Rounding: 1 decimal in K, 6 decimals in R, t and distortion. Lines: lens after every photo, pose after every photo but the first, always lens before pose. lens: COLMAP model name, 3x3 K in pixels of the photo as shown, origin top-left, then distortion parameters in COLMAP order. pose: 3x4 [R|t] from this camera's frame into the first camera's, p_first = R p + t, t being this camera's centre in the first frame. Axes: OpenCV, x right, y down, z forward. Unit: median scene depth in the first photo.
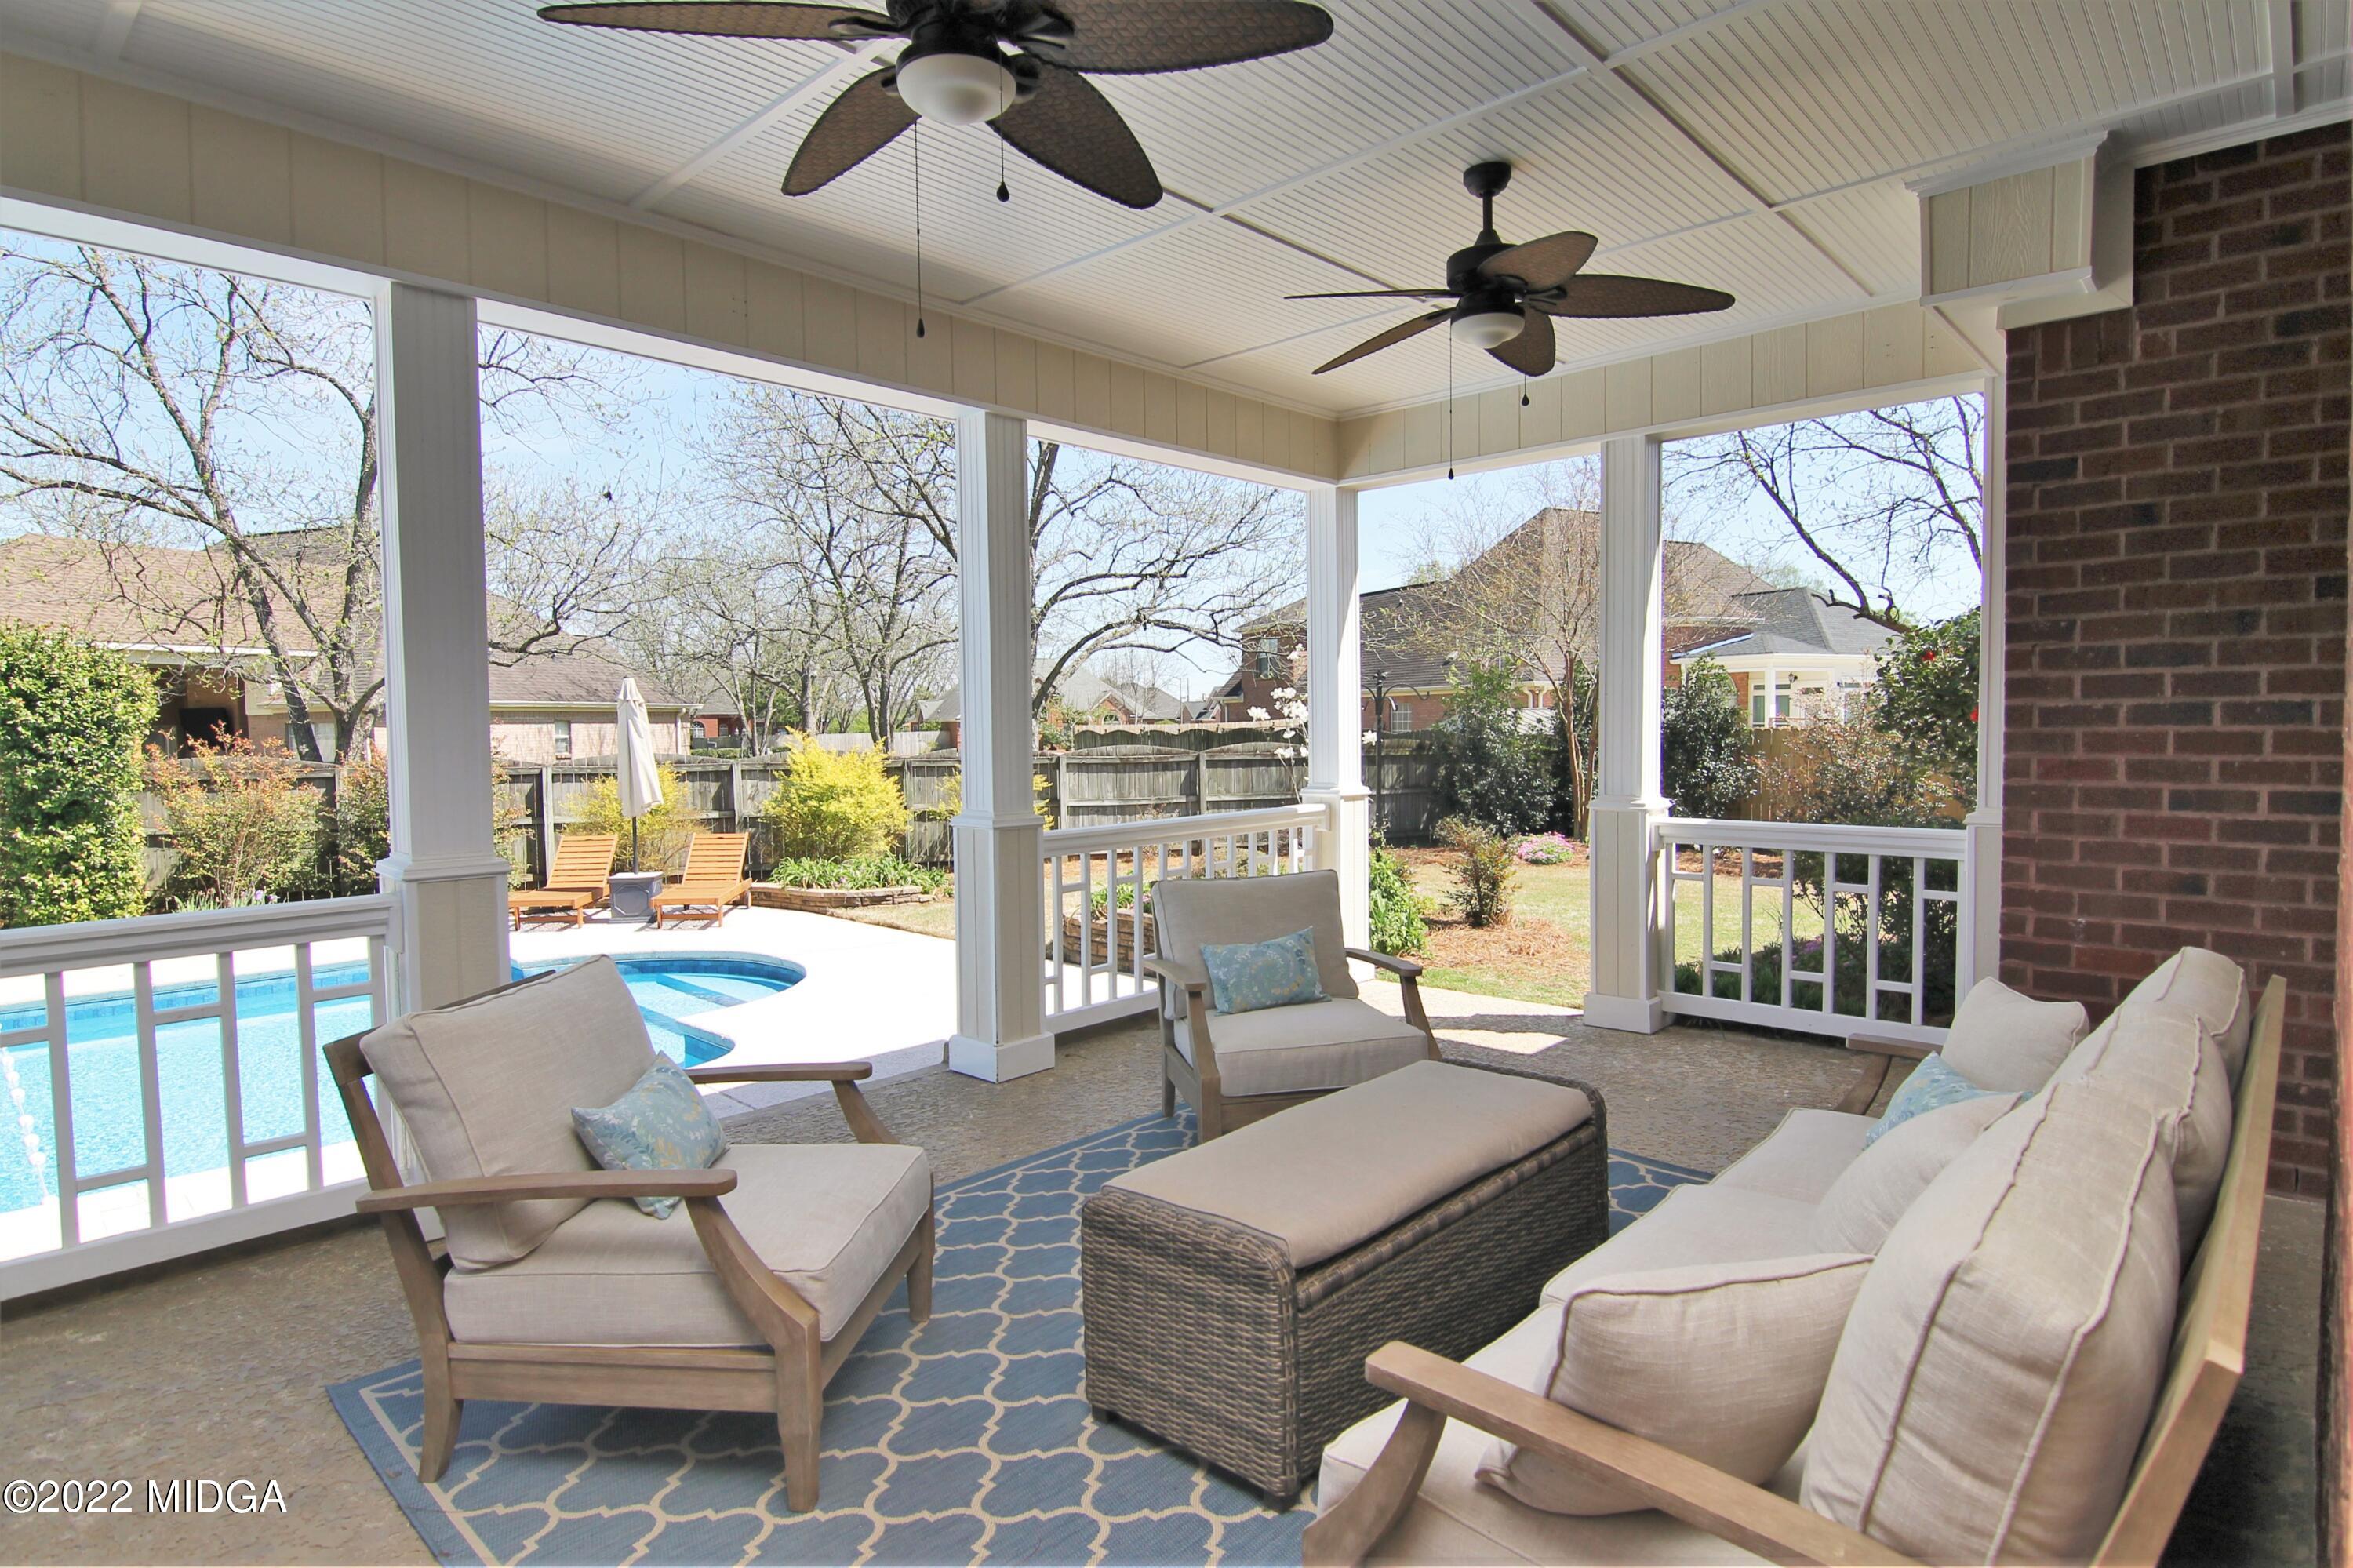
lens RADIAL K [[1229.6, 0, 1172.5], [0, 1229.6, 761.4], [0, 0, 1]] dist [-0.002985, -0.000729]
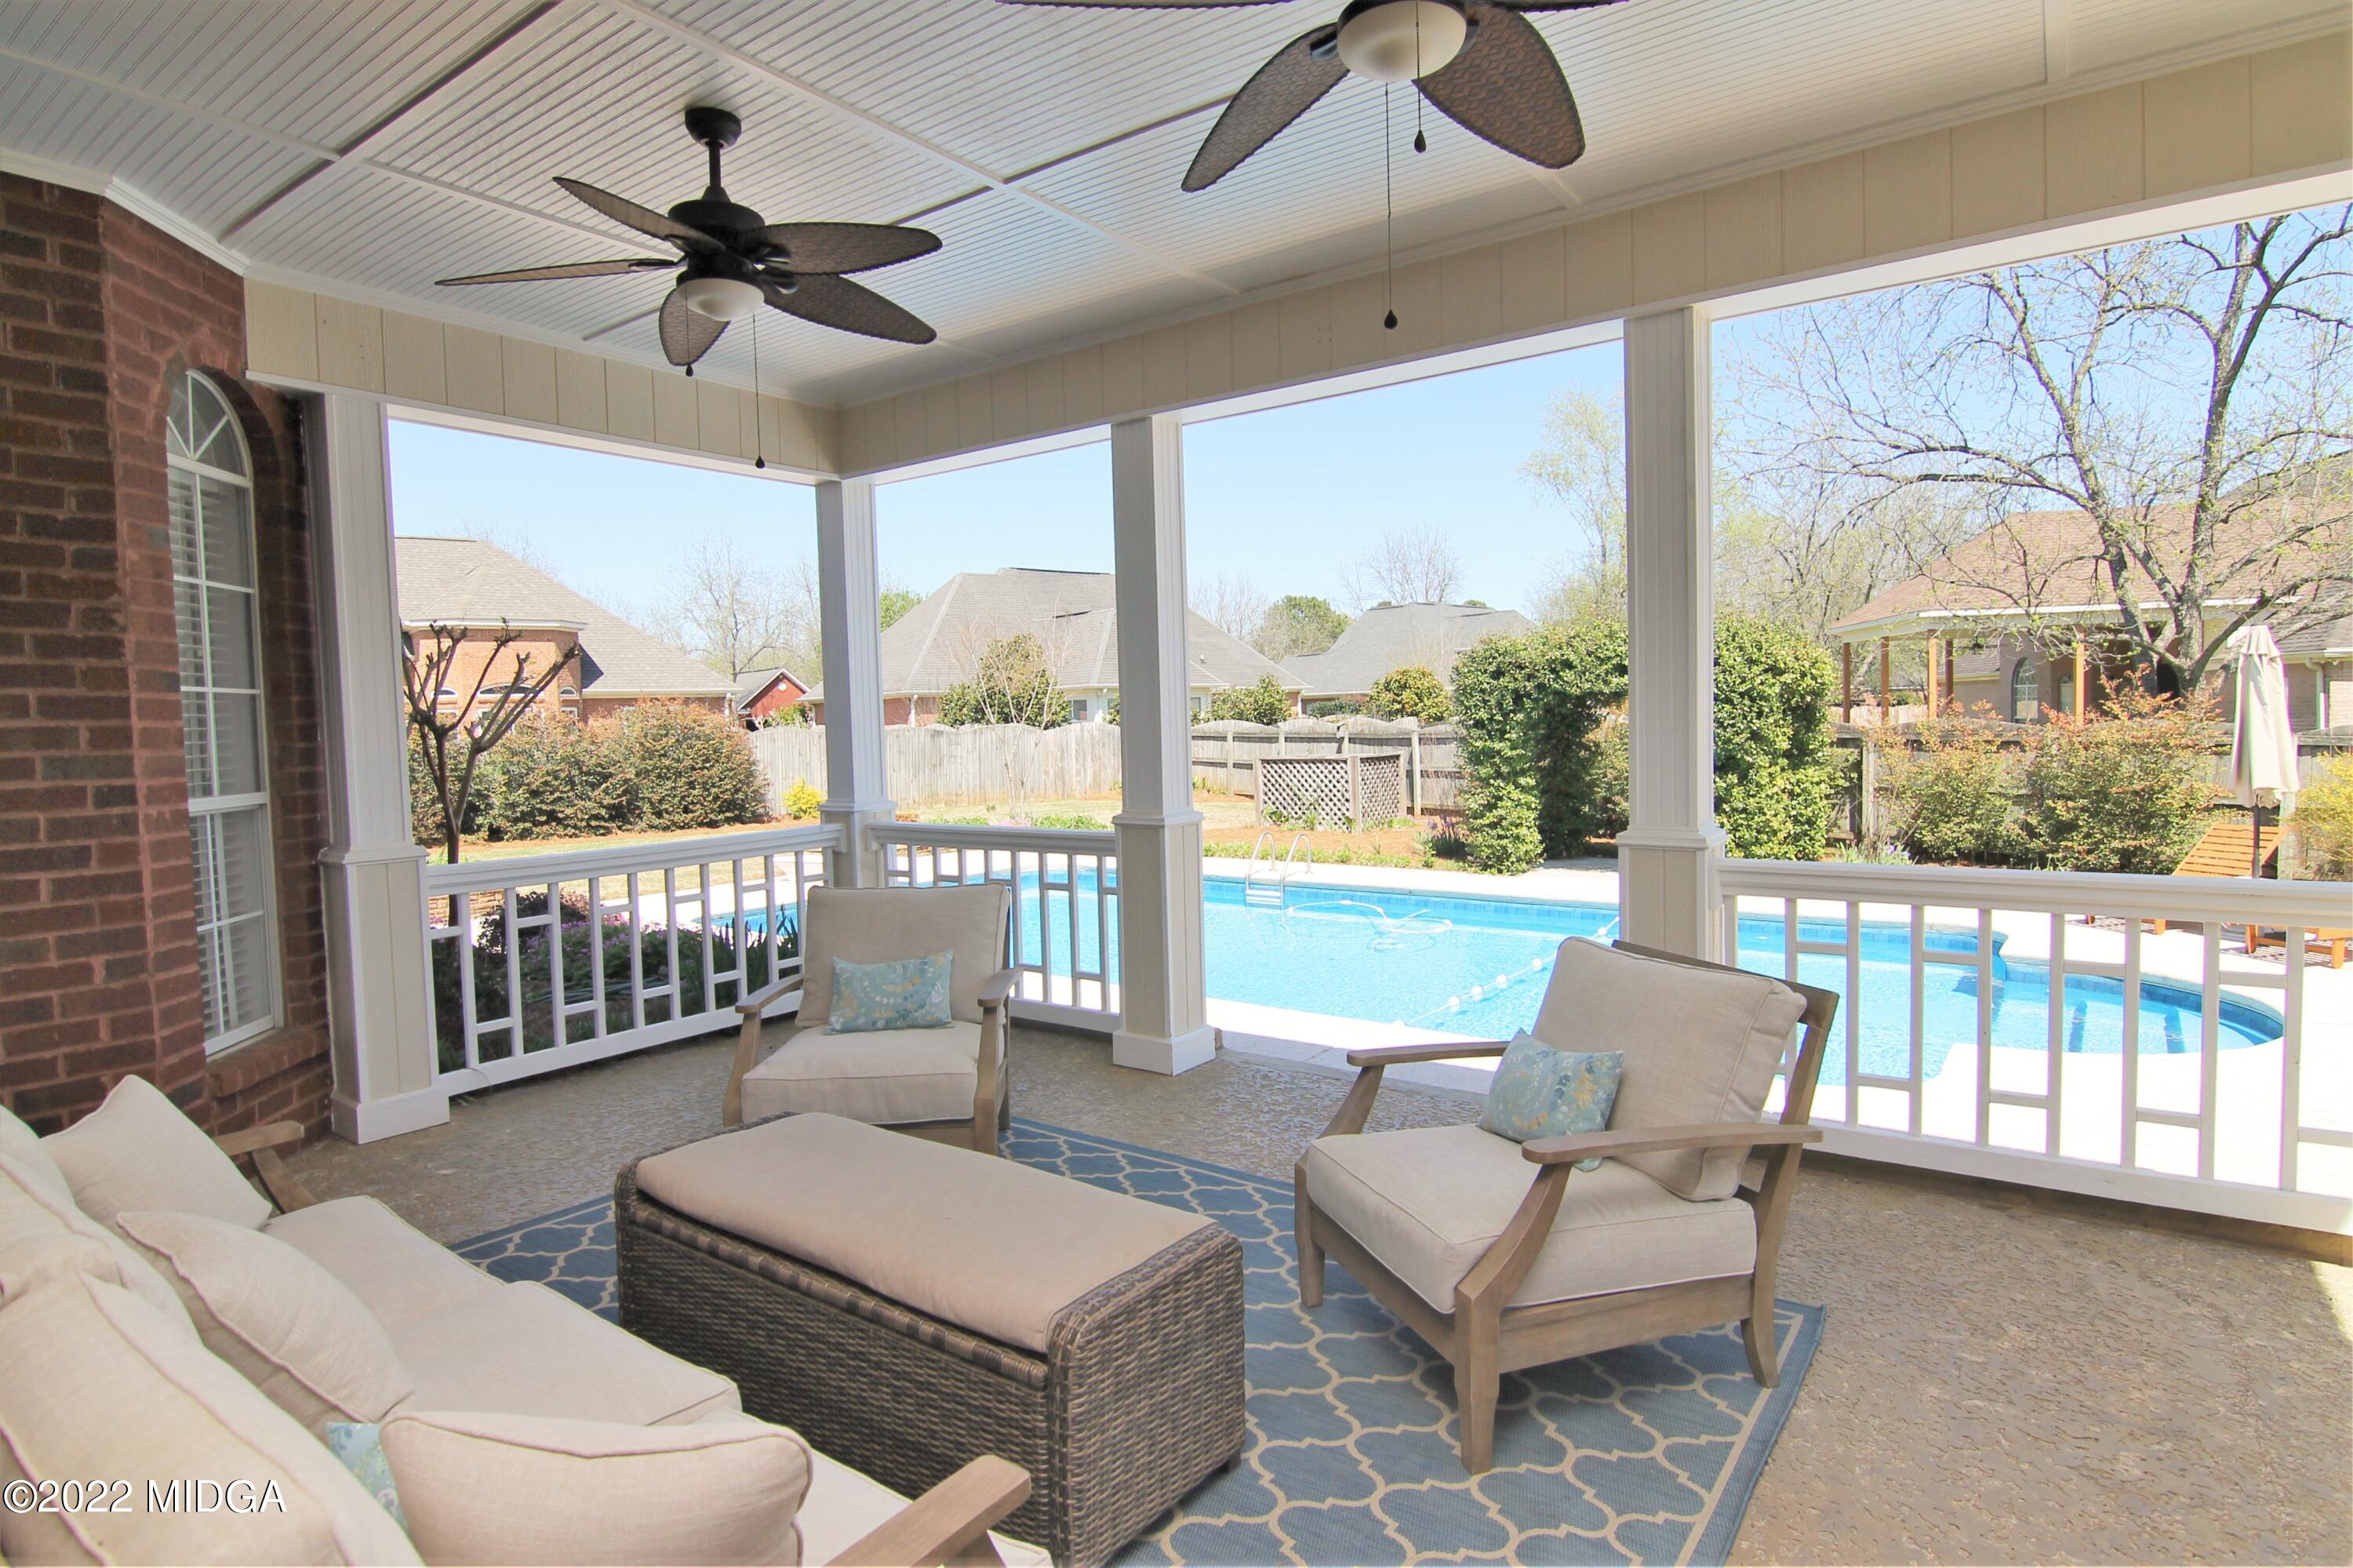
lens RADIAL K [[1235.6, 0, 1186.8], [0, 1235.6, 782.5], [0, 0, 1]] dist [0.002389, -0.015922]
pose [[0.128974, 0.063803, -0.989593, 0.282584], [-0.007044, 0.997962, 0.063424, -0.016412], [0.991623, -0.001209, 0.129161, 0.284667]]
